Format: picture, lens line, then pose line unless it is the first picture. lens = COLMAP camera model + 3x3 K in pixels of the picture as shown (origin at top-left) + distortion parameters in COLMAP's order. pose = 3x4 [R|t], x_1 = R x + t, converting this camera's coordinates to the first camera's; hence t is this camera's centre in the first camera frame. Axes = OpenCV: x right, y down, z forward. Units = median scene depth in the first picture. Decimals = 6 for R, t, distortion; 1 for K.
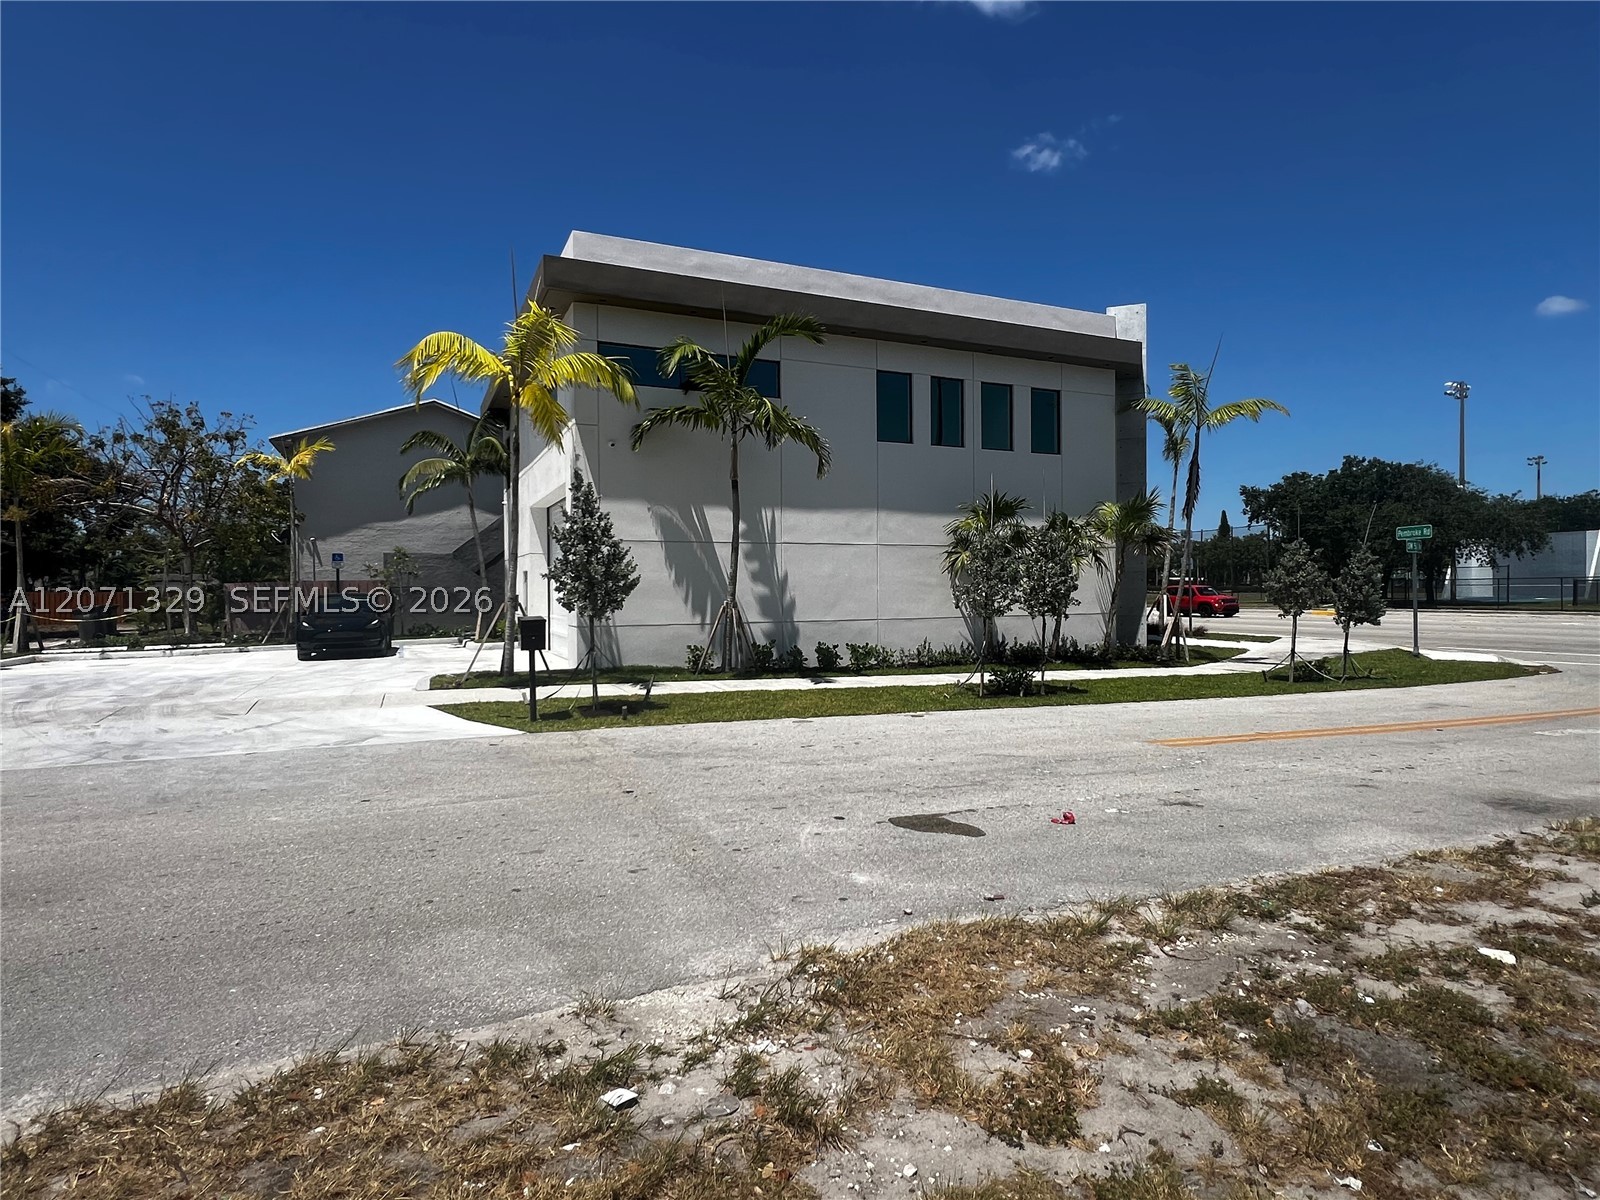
lens RADIAL K [[864.8, 0, 798.2], [0, 864.8, 588.6], [0, 0, 1]] dist [0.001093, -0.000436]
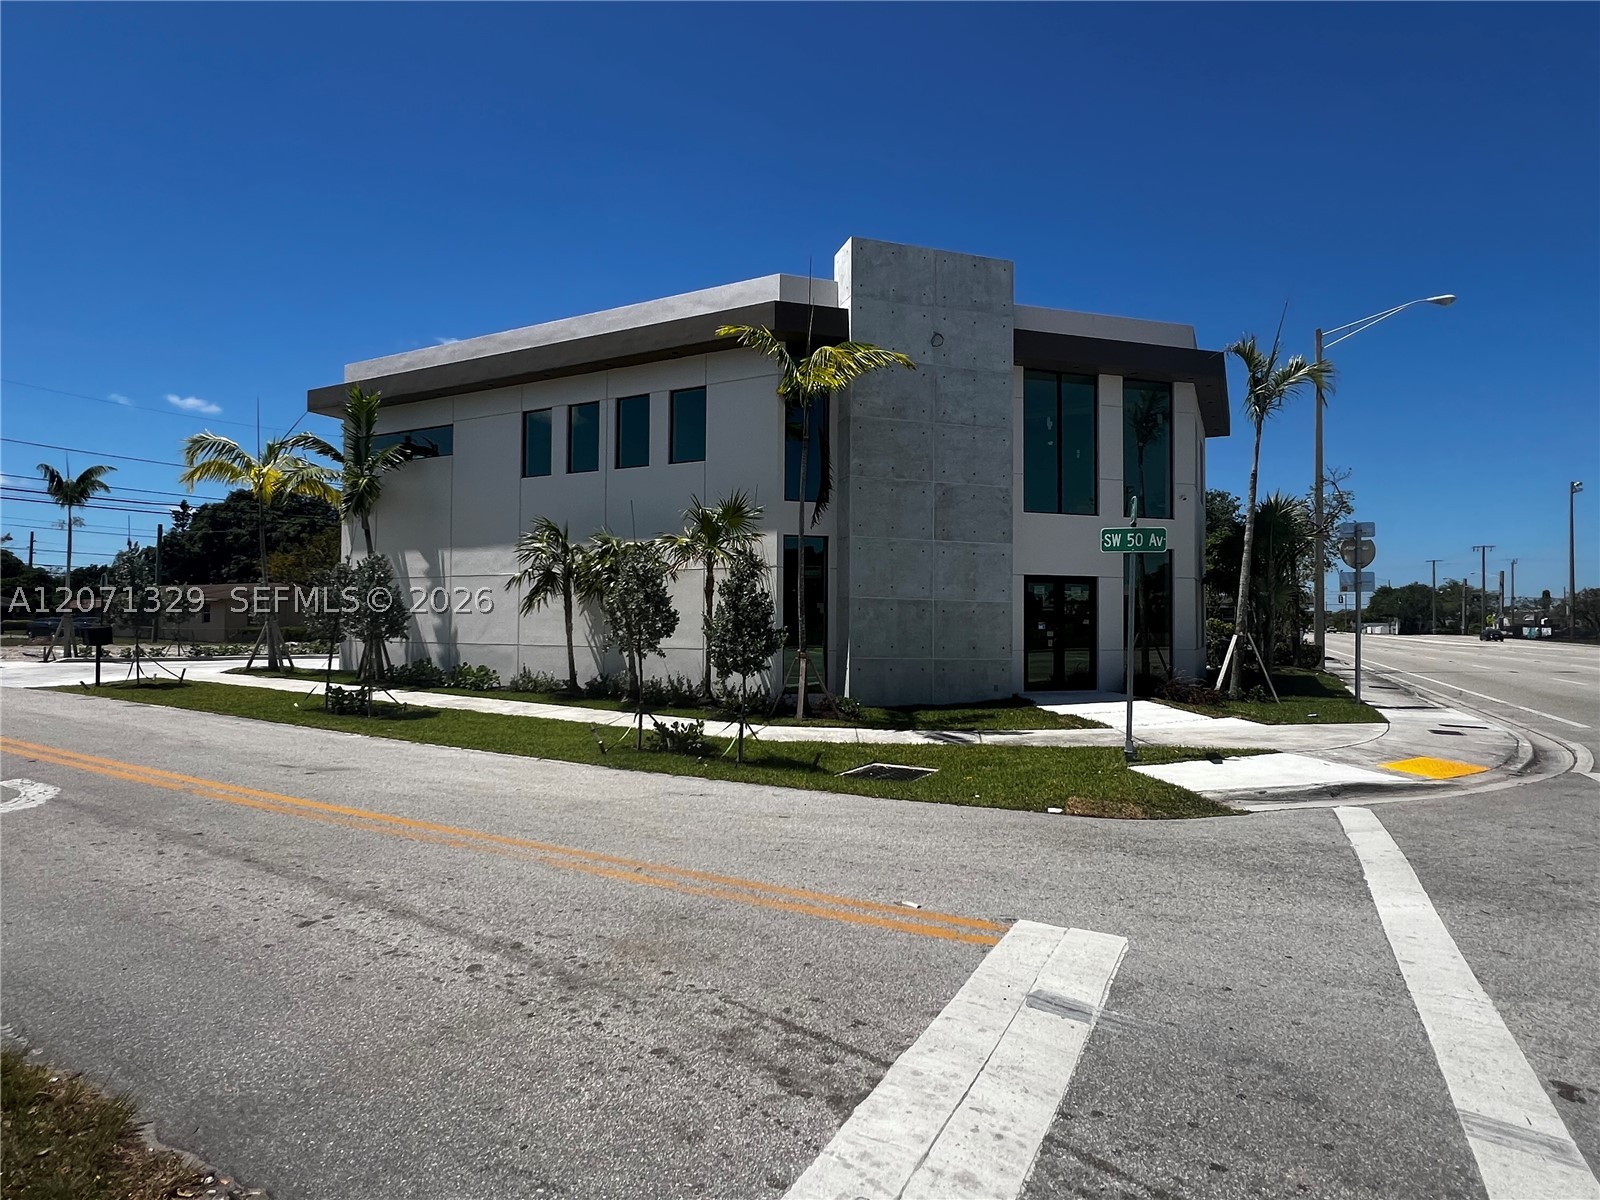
lens RADIAL K [[864.8, 0, 797.8], [0, 864.8, 615.7], [0, 0, 1]] dist [0.001093, -0.000436]
pose [[0.635392, -0.010133, -0.772123, 1.191971], [-0.009123, 0.999746, -0.020628, 0.018219], [0.772136, 0.020151, 0.635138, 0.620427]]
